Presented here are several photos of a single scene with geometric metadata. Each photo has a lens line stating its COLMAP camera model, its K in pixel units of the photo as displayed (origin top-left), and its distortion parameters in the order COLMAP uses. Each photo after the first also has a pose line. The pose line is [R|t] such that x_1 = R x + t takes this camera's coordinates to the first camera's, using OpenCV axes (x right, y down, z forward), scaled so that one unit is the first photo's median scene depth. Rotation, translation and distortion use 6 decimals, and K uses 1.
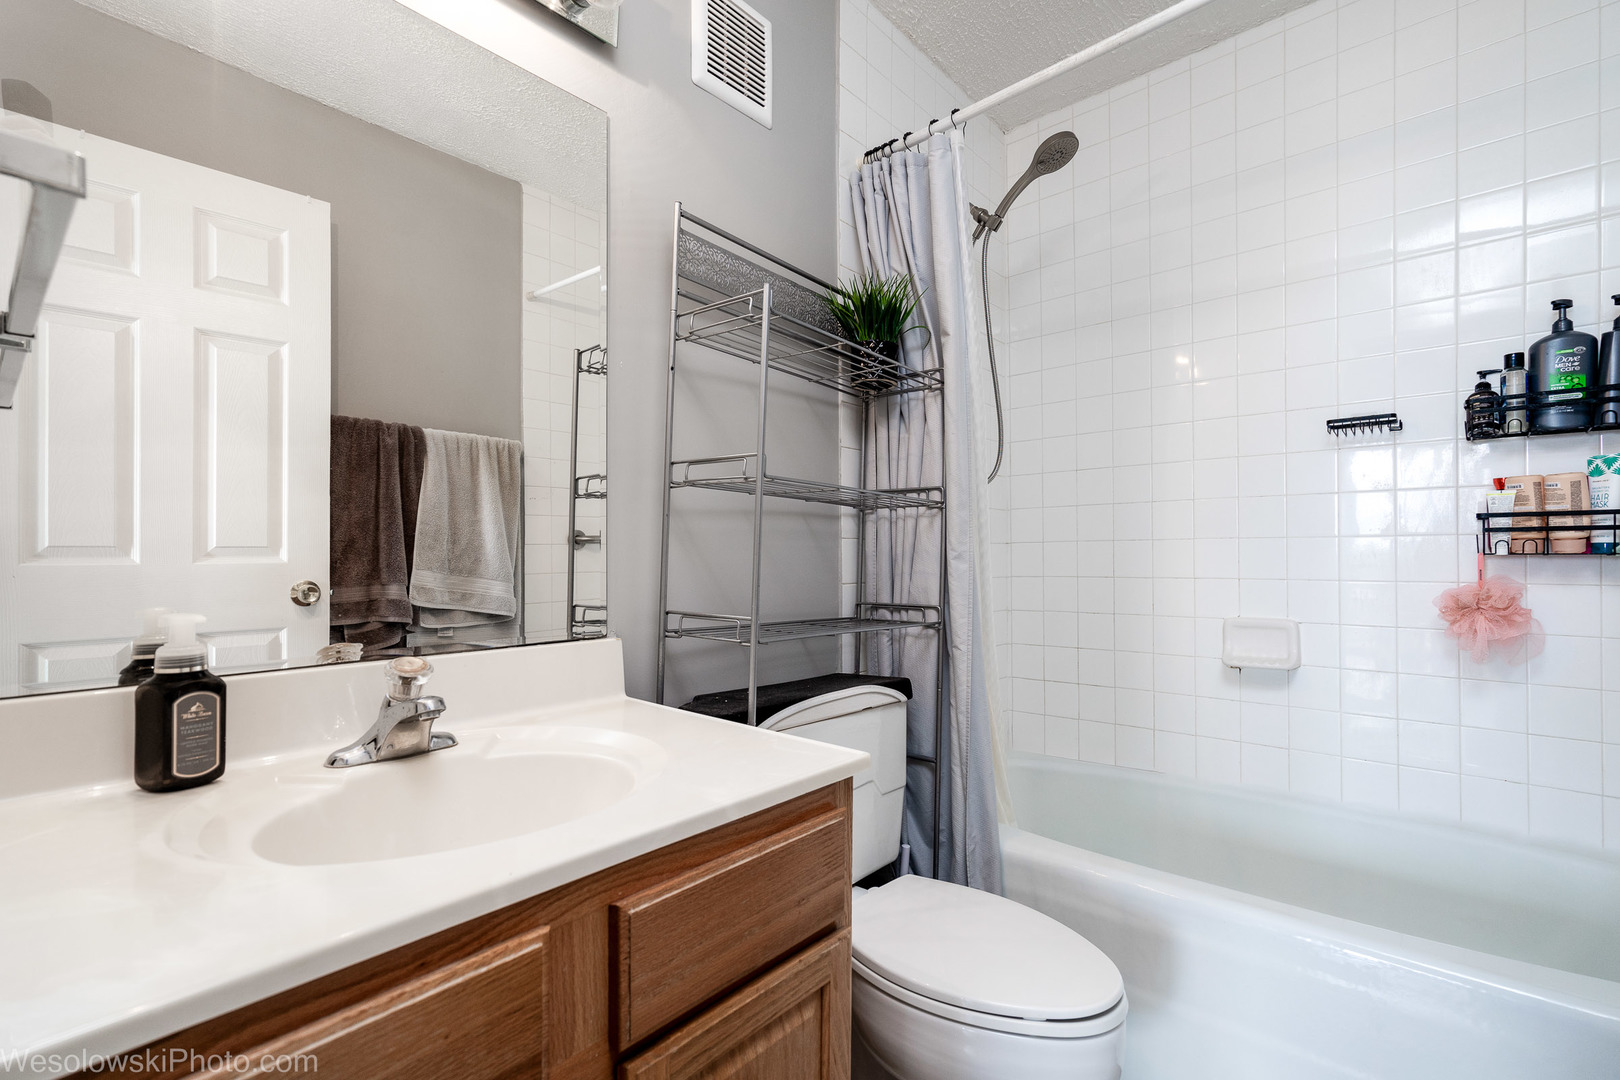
lens RADIAL K [[726.9, 0, 815.7], [0, 726.9, 544.4], [0, 0, 1]] dist [0.000646, 0.007388]
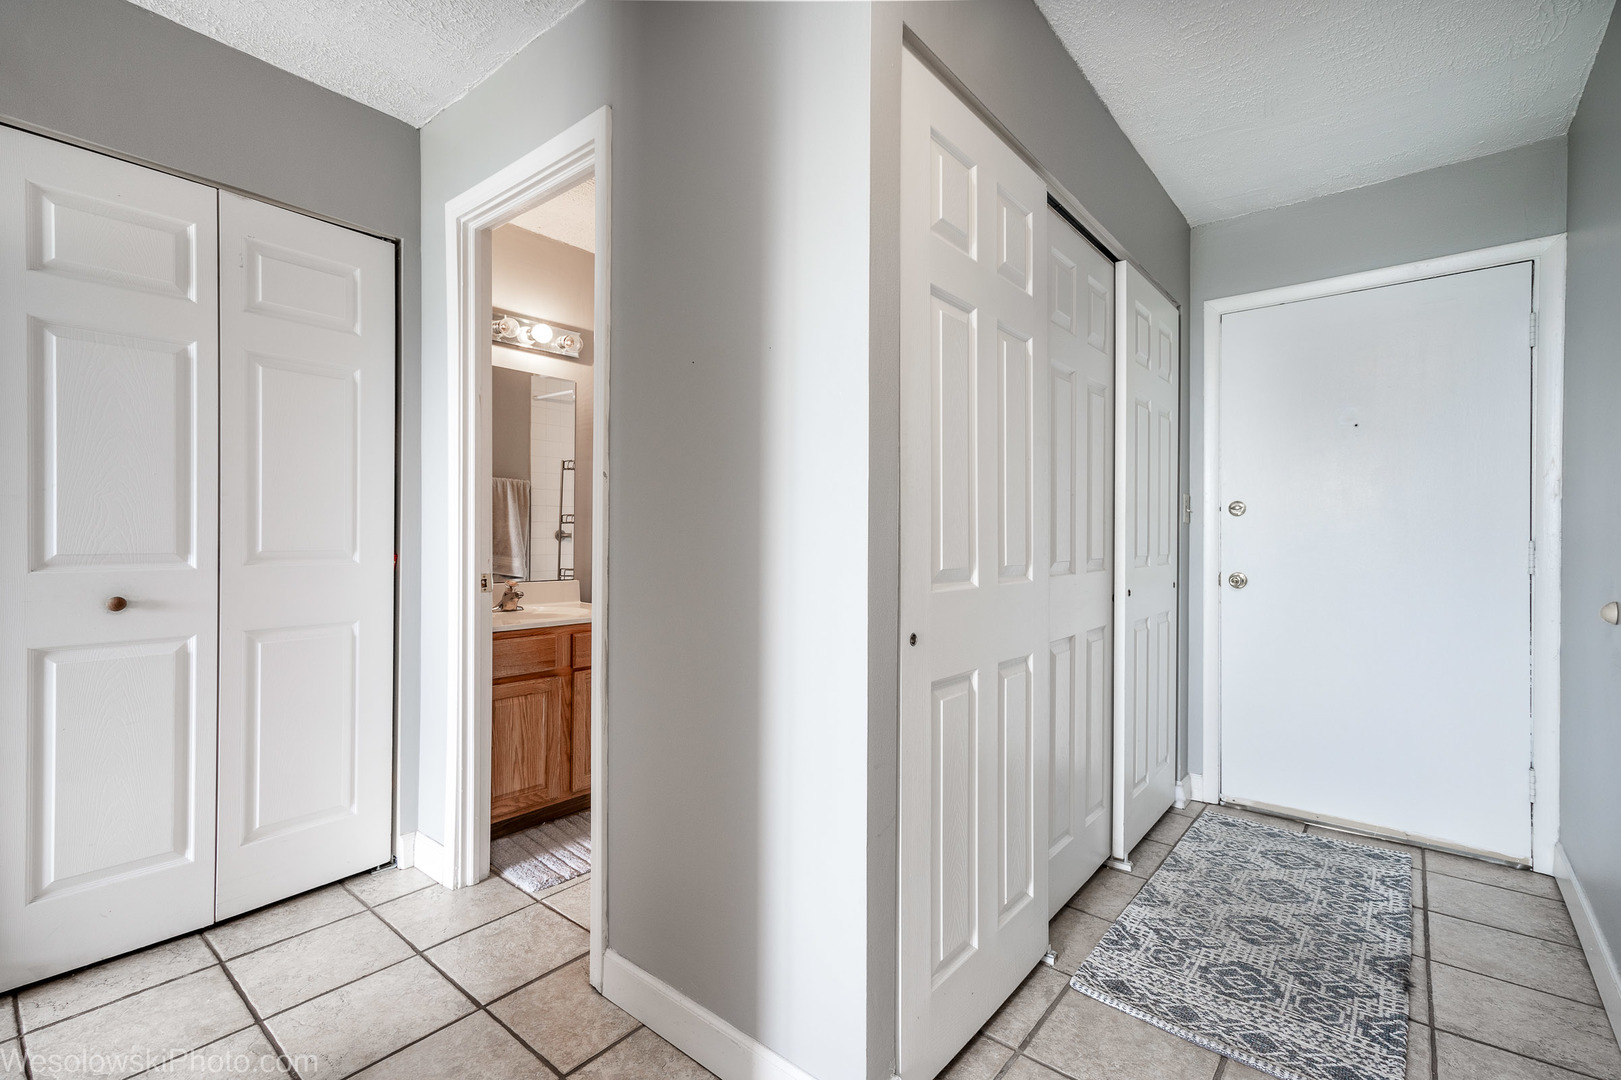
lens RADIAL K [[727.4, 0, 816.2], [0, 727.4, 544.4], [0, 0, 1]] dist [0.000646, 0.007388]
pose [[0.999565, 0.015090, 0.025339, 0.282103], [-0.015674, 0.999613, 0.022997, -0.040566], [-0.024982, -0.023385, 0.999414, -0.891032]]
